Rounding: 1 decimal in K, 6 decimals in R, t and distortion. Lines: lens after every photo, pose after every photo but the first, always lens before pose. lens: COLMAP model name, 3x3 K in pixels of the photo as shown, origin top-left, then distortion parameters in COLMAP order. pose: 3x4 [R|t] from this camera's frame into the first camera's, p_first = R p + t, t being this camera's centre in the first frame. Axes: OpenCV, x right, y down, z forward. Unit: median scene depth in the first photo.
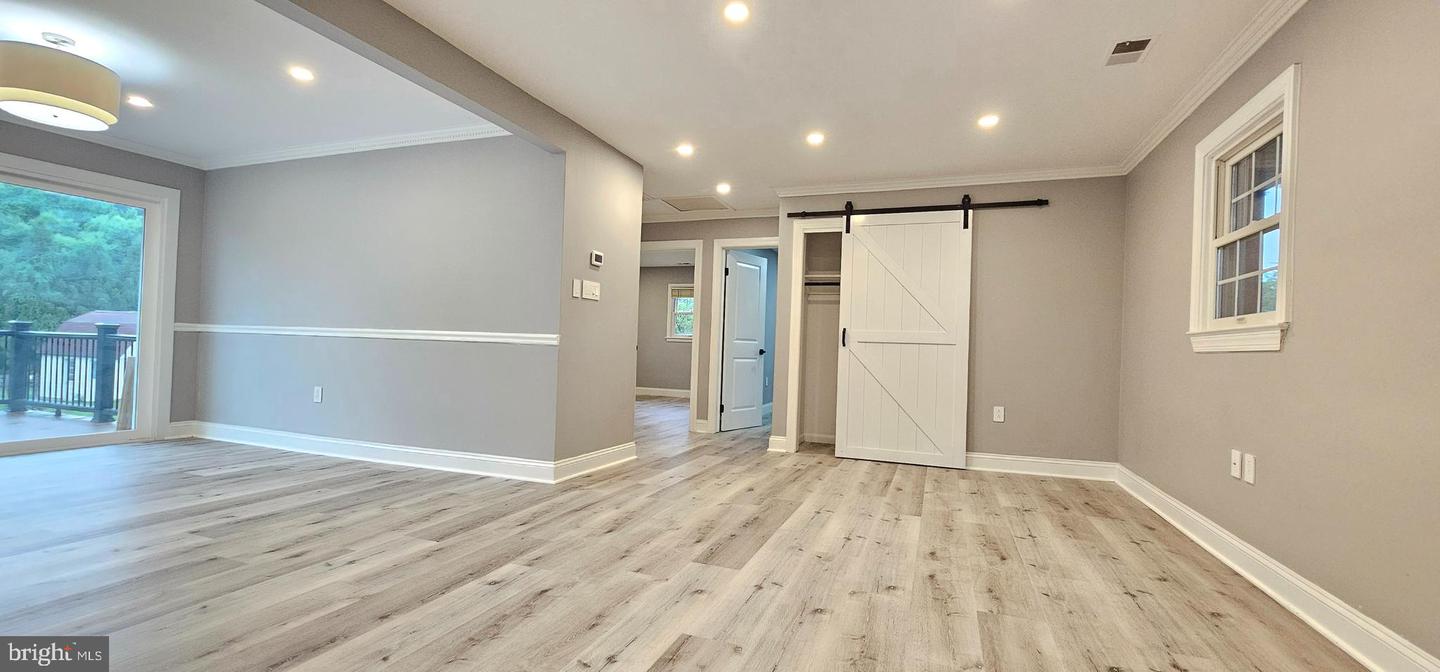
lens RADIAL K [[585.0, 0, 721.3], [0, 585.0, 340.5], [0, 0, 1]] dist [-0.000610, -0.001056]
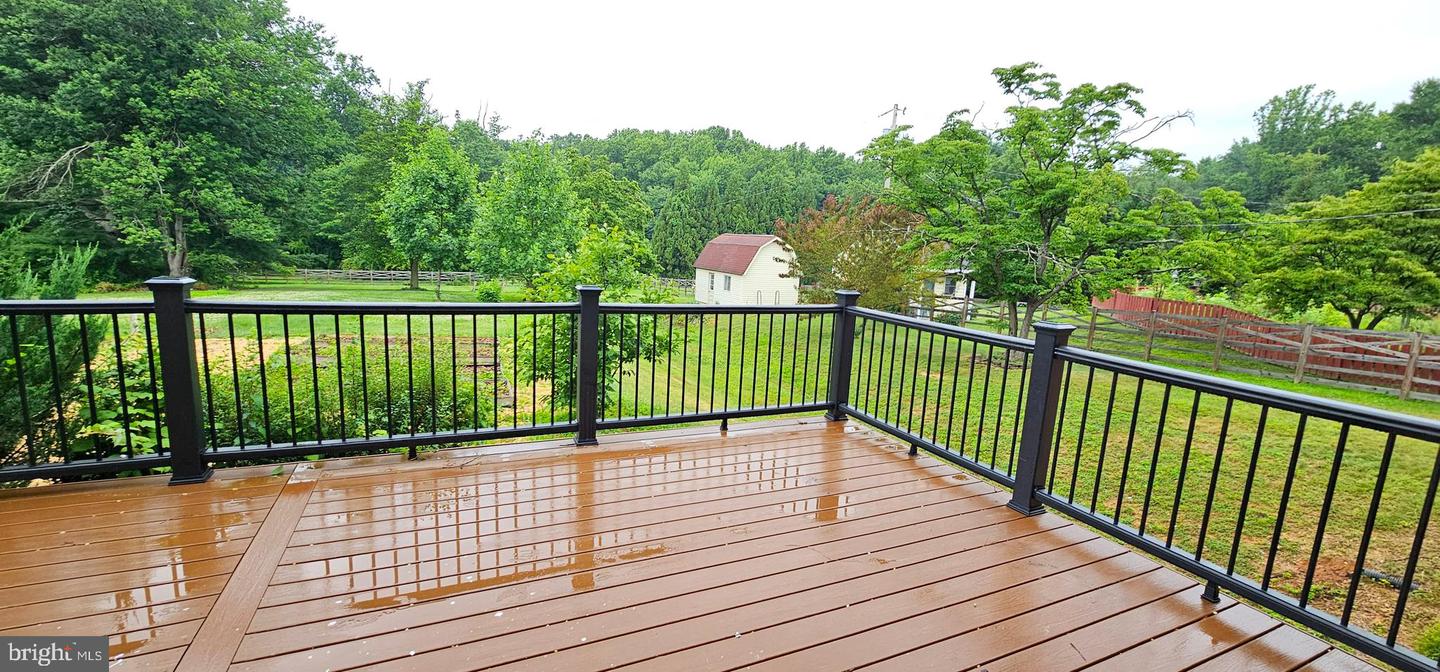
lens RADIAL K [[585.0, 0, 721.3], [0, 585.0, 340.5], [0, 0, 1]] dist [-0.000610, -0.001056]
pose [[0.712619, 0.122234, -0.690820, -0.867301], [-0.020835, 0.987957, 0.153317, -0.081301], [0.701242, -0.094863, 0.706584, 0.430106]]
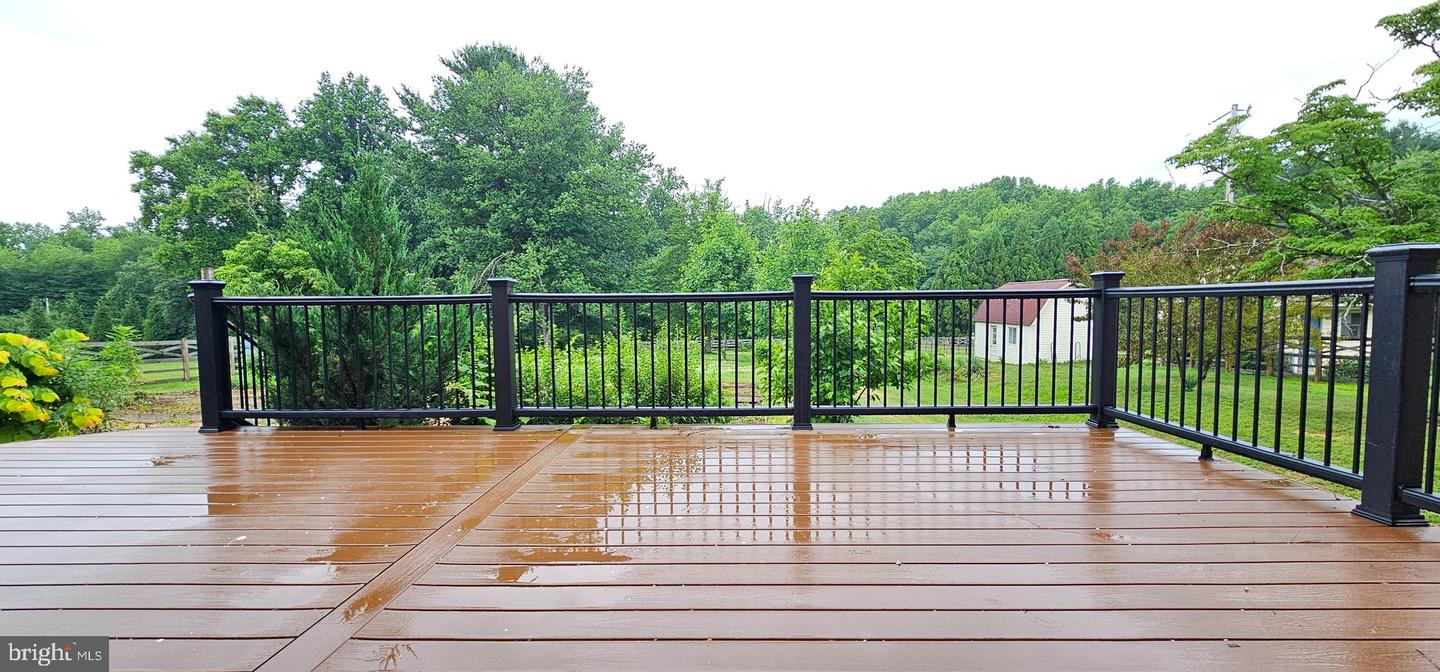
lens RADIAL K [[585.0, 0, 721.3], [0, 585.0, 340.5], [0, 0, 1]] dist [-0.000610, -0.001056]
pose [[0.324339, 0.023273, -0.945654, -0.813263], [0.033762, 0.998776, 0.036160, 0.001171], [0.945338, -0.043656, 0.323157, 0.471322]]
